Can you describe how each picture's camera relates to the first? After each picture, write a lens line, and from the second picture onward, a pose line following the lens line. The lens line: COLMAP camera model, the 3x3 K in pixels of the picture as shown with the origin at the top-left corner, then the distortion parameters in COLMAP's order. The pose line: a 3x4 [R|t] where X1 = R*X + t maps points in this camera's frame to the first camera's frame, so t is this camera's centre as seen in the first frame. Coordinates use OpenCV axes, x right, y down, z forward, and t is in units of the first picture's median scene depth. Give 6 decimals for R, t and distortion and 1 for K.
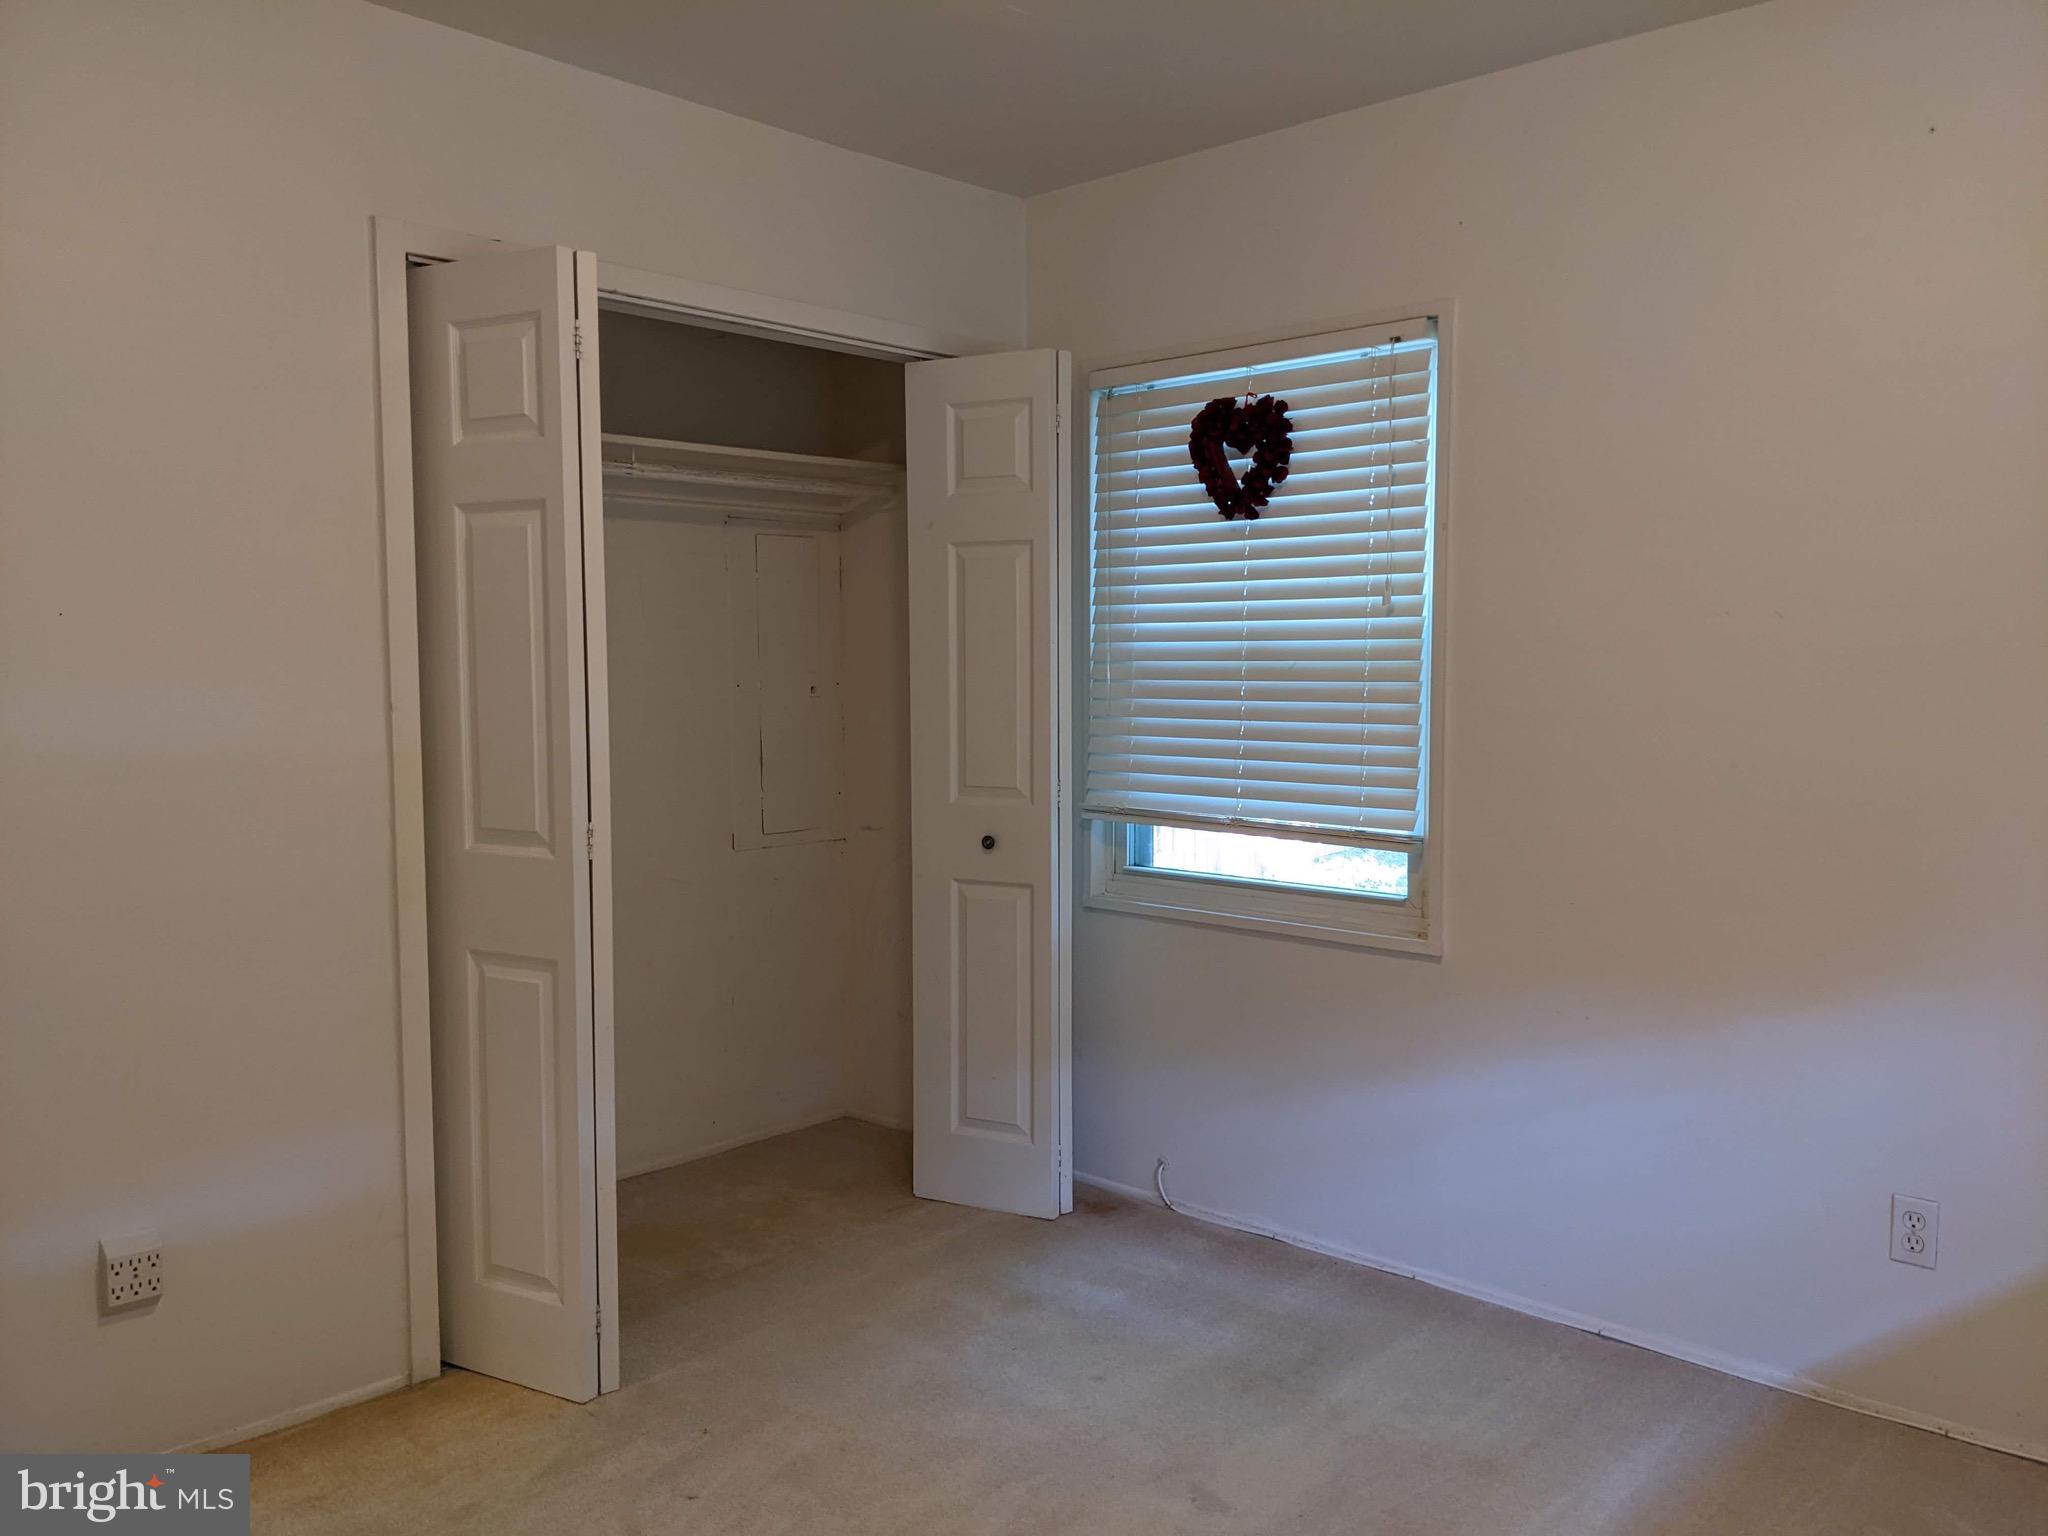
lens RADIAL K [[1617.7, 0, 1006.1], [0, 1617.7, 766.9], [0, 0, 1]] dist [0.039227, -0.068052]
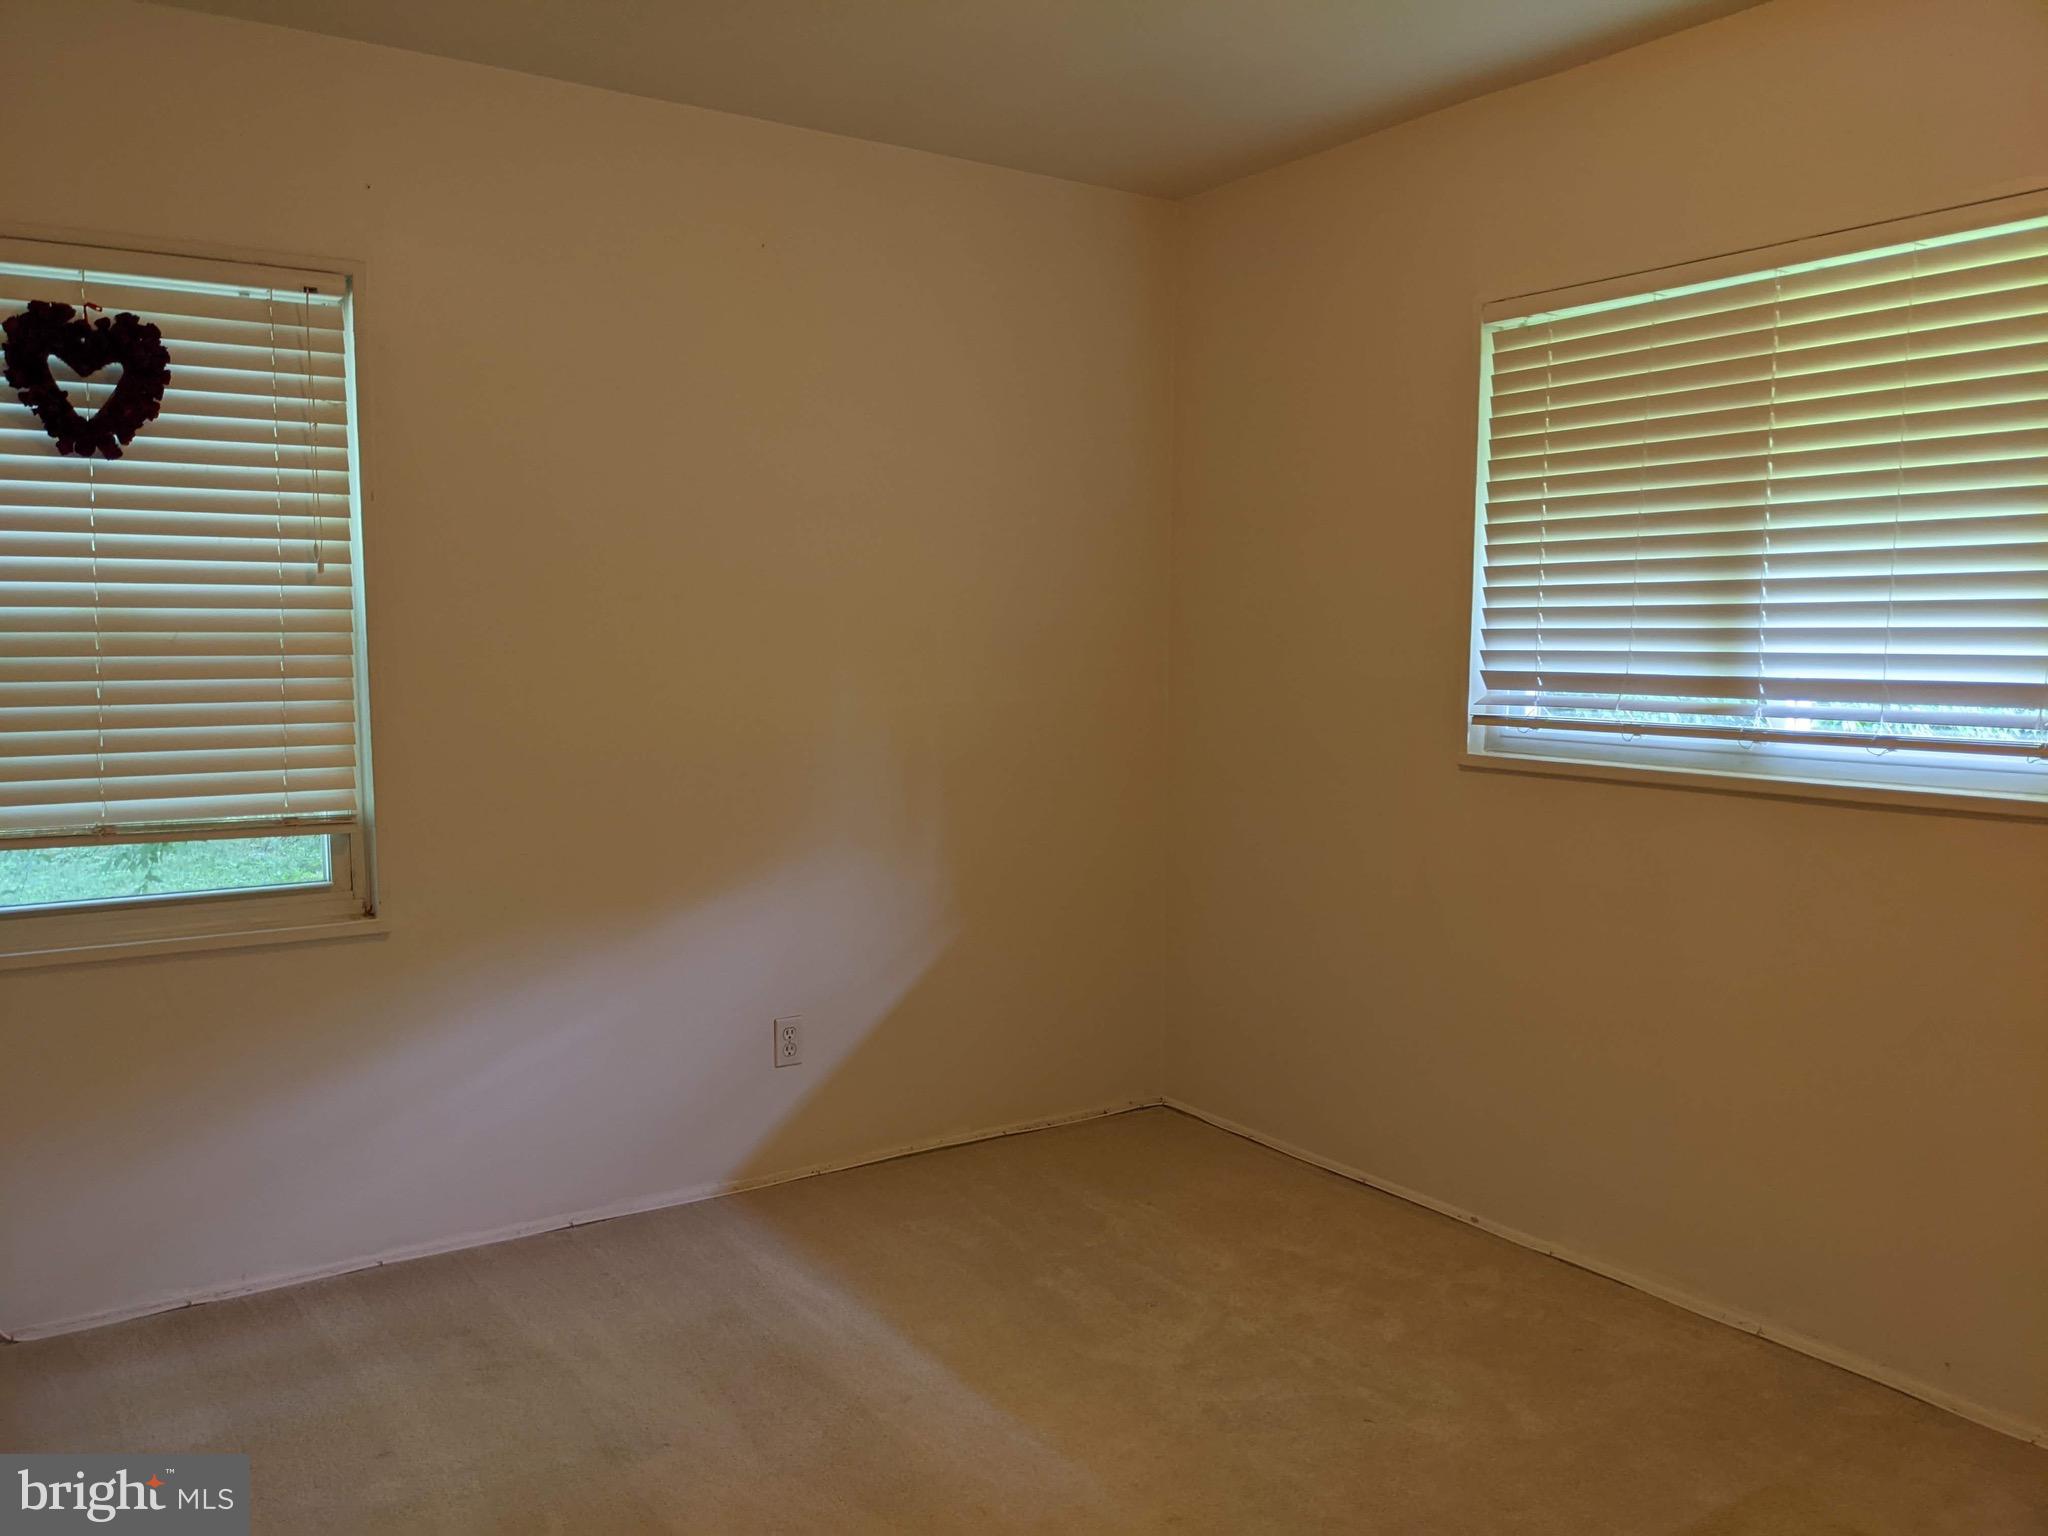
lens RADIAL K [[1617.7, 0, 1026.7], [0, 1617.7, 773.4], [0, 0, 1]] dist [0.039227, -0.068052]
pose [[0.205603, -0.083492, 0.975067, -0.594696], [0.061506, 0.995487, 0.072271, -0.026484], [-0.976701, 0.045114, 0.209810, 0.397264]]
